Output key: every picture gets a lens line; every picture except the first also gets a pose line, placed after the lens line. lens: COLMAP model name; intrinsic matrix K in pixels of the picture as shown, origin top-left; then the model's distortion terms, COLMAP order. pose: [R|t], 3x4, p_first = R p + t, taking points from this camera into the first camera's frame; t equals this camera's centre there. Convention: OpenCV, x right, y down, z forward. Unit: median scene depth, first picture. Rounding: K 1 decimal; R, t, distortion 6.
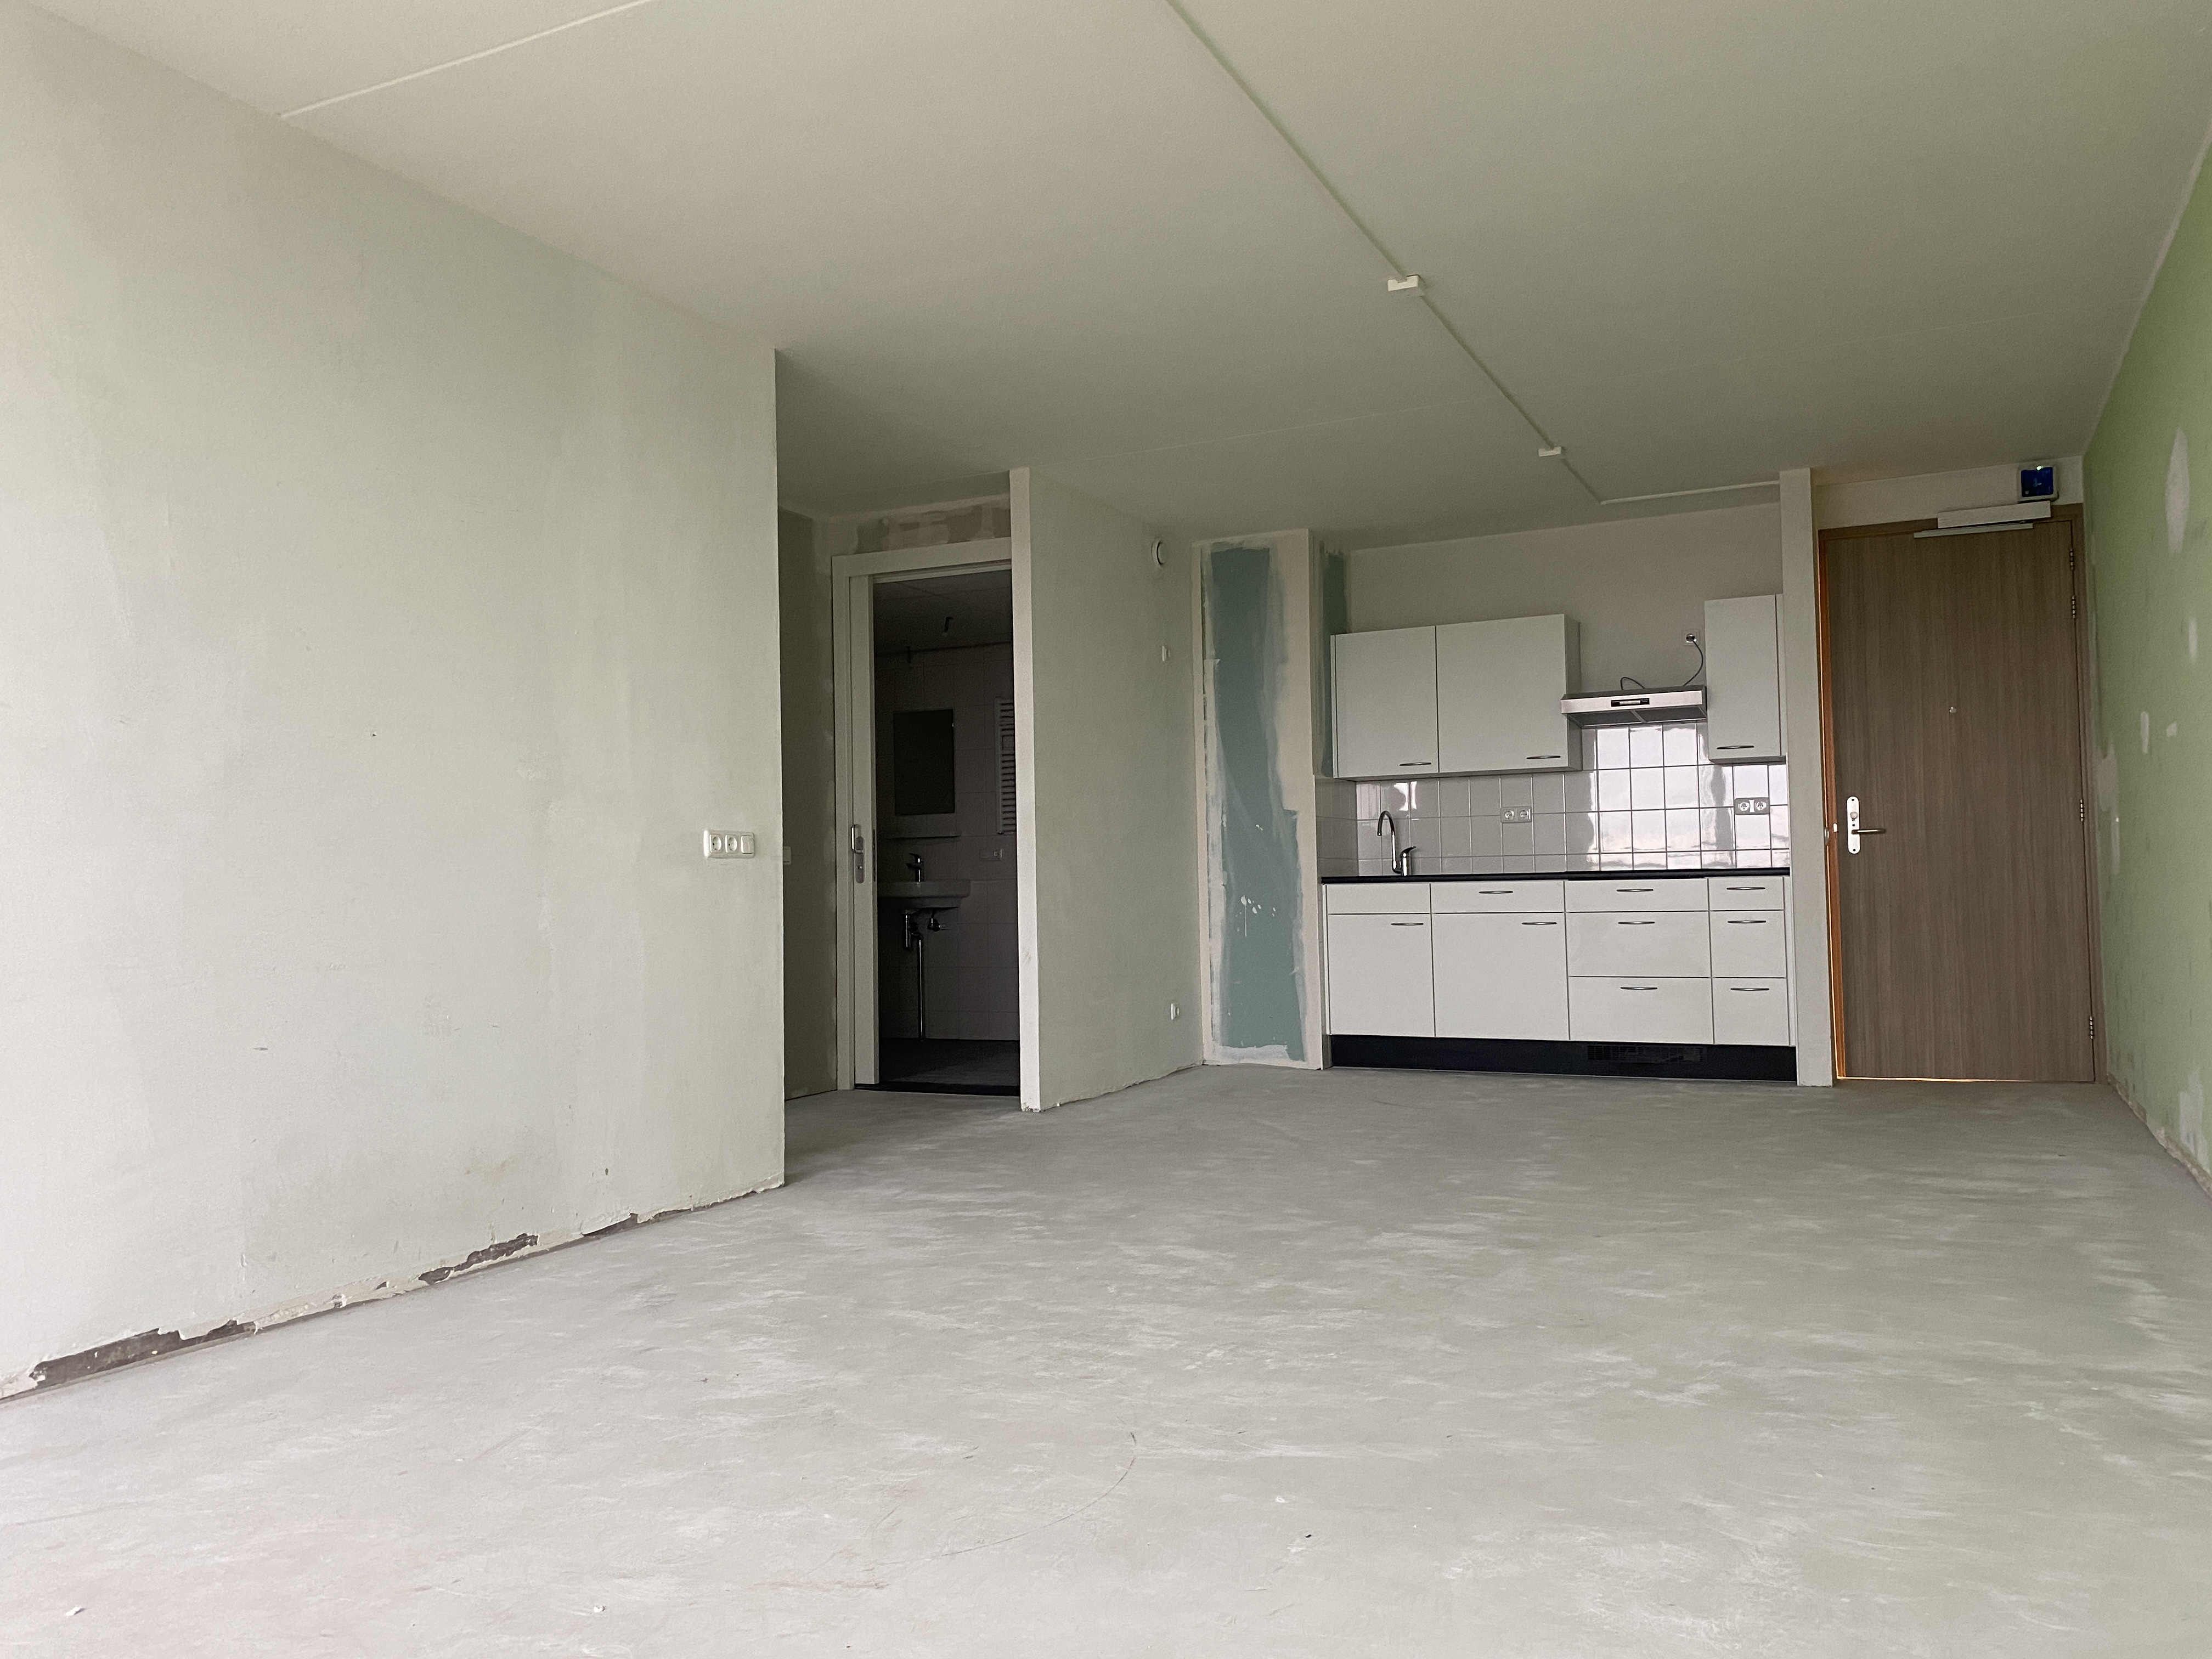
lens RADIAL K [[1661.0, 0, 1106.0], [0, 1661.0, 829.5], [0, 0, 1]] dist [0.070990, -0.119926]
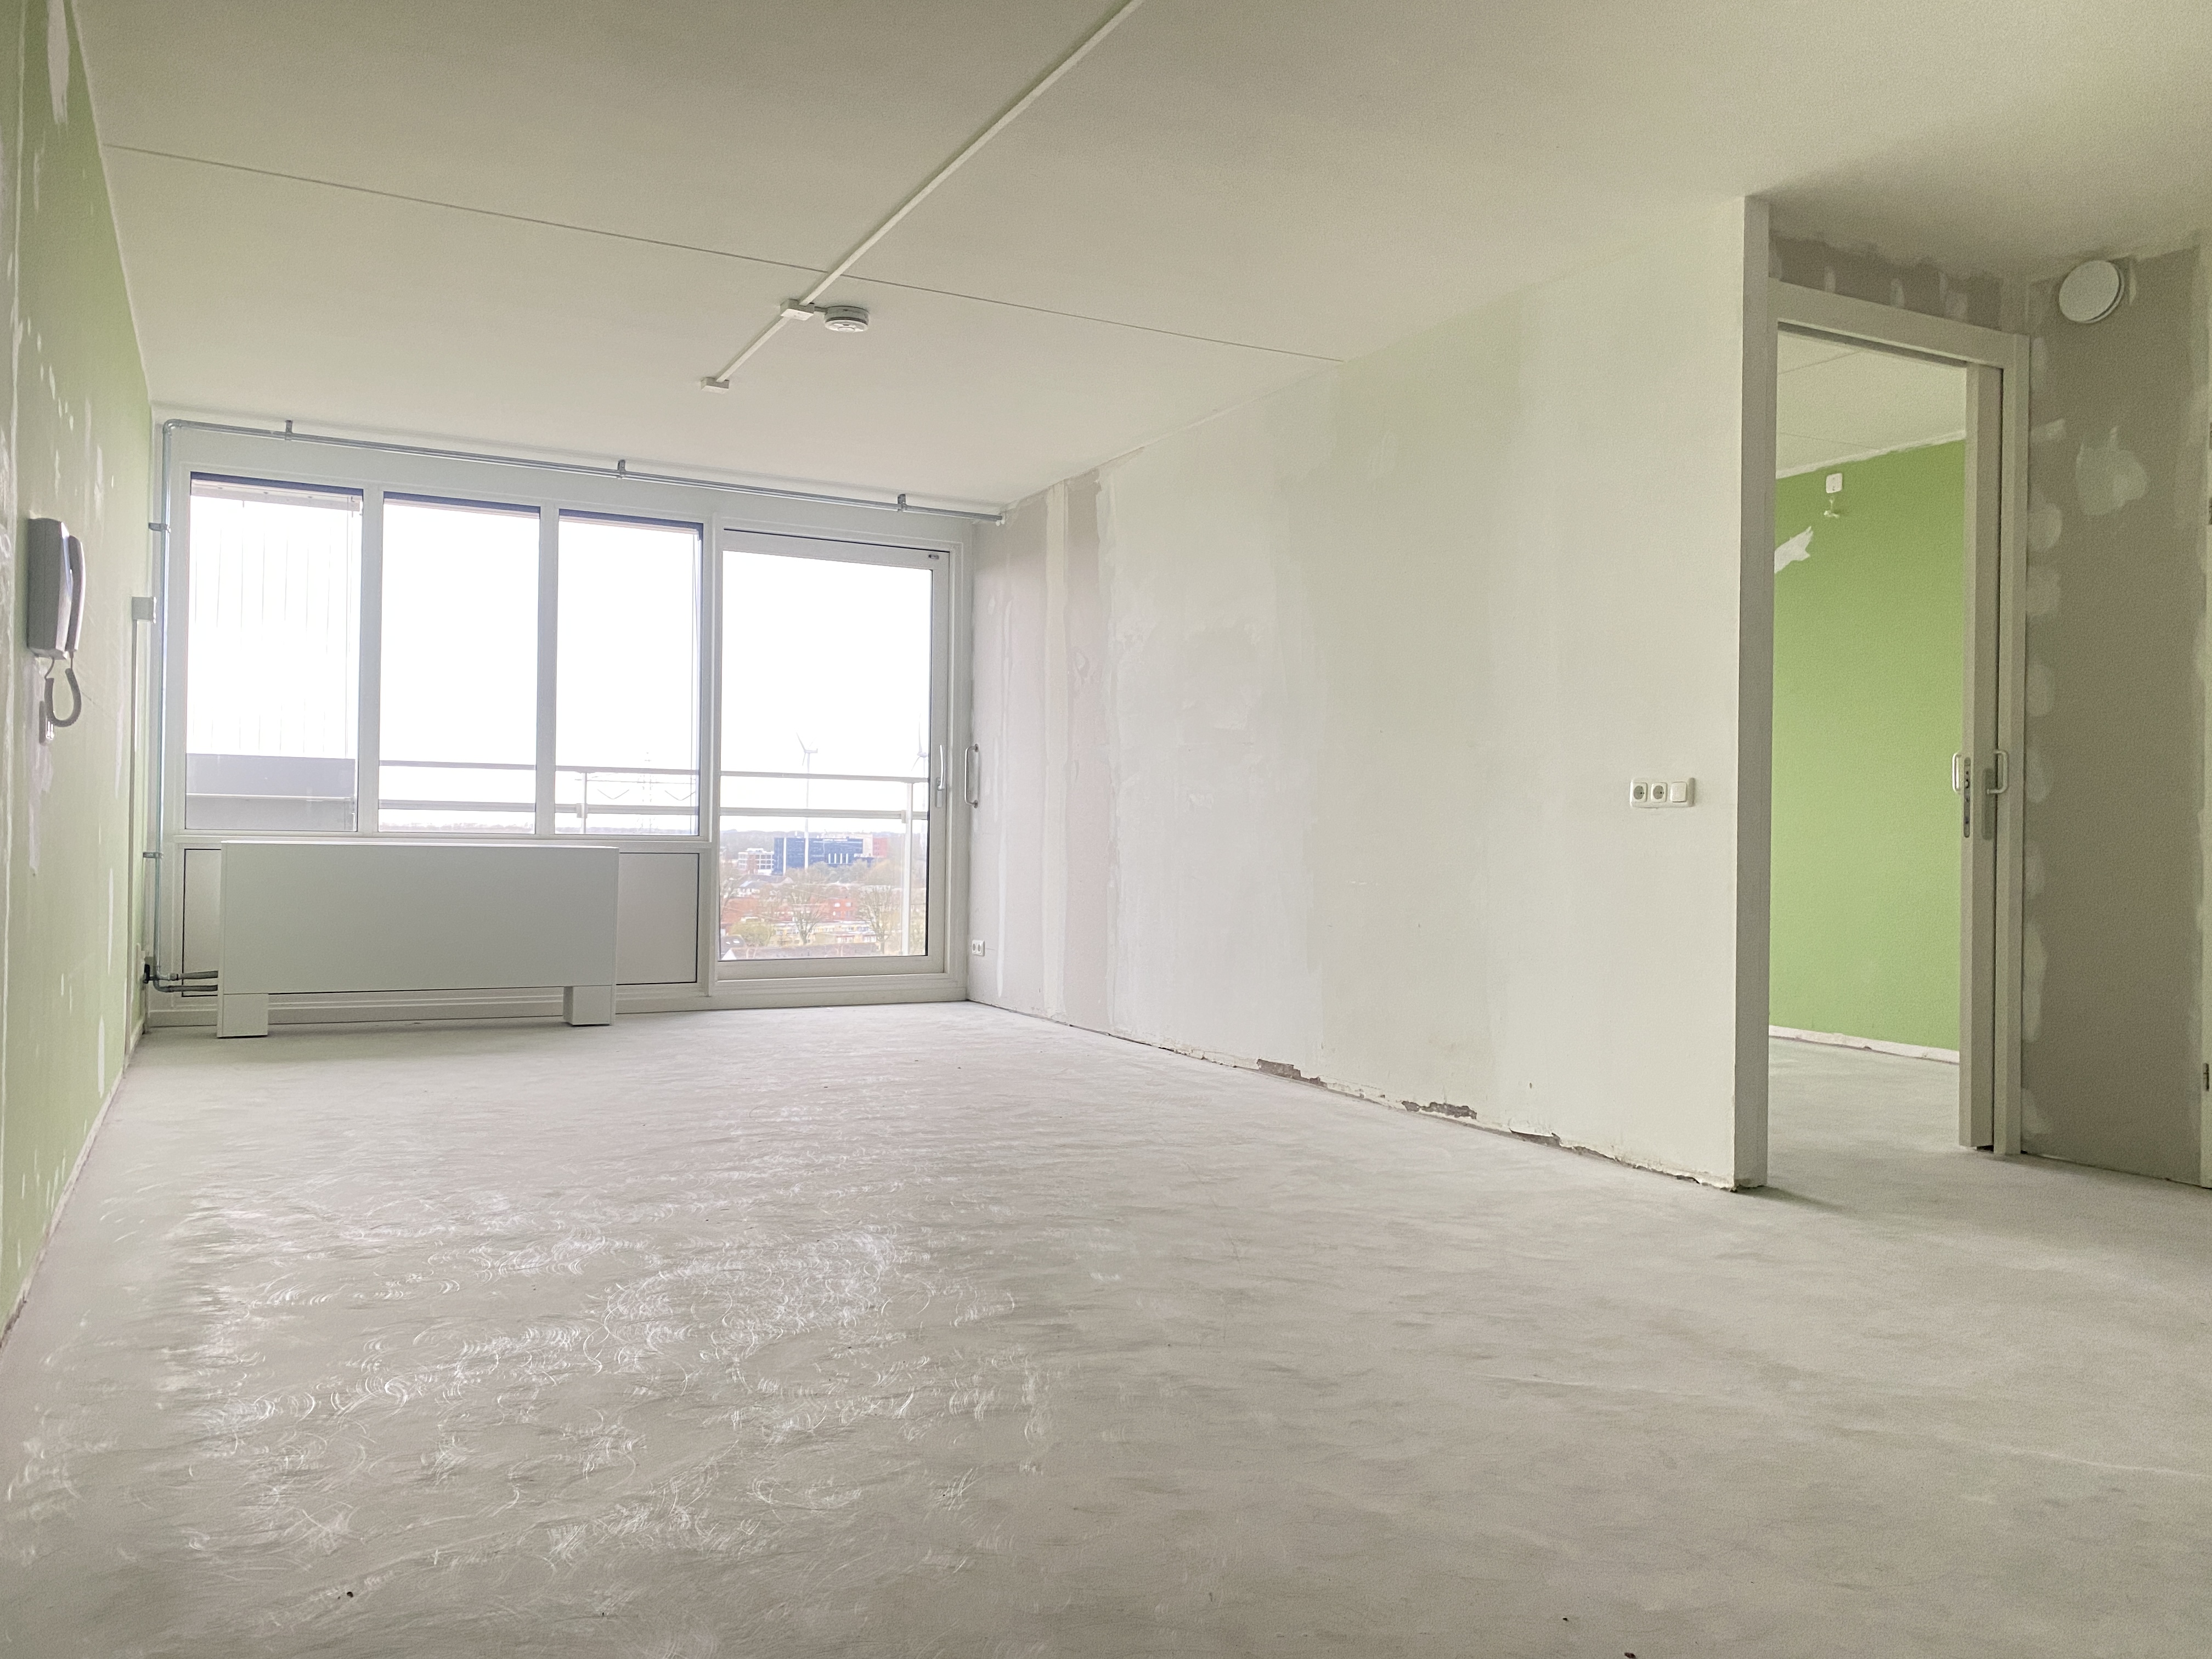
lens RADIAL K [[1711.7, 0, 1106.0], [0, 1711.7, 829.5], [0, 0, 1]] dist [-0.000154, 0.001011]
pose [[-0.601225, 0.013102, -0.798973, 0.864289], [0.025308, 0.999676, -0.002651, 0.029099], [0.798679, -0.021815, -0.601362, 1.592711]]
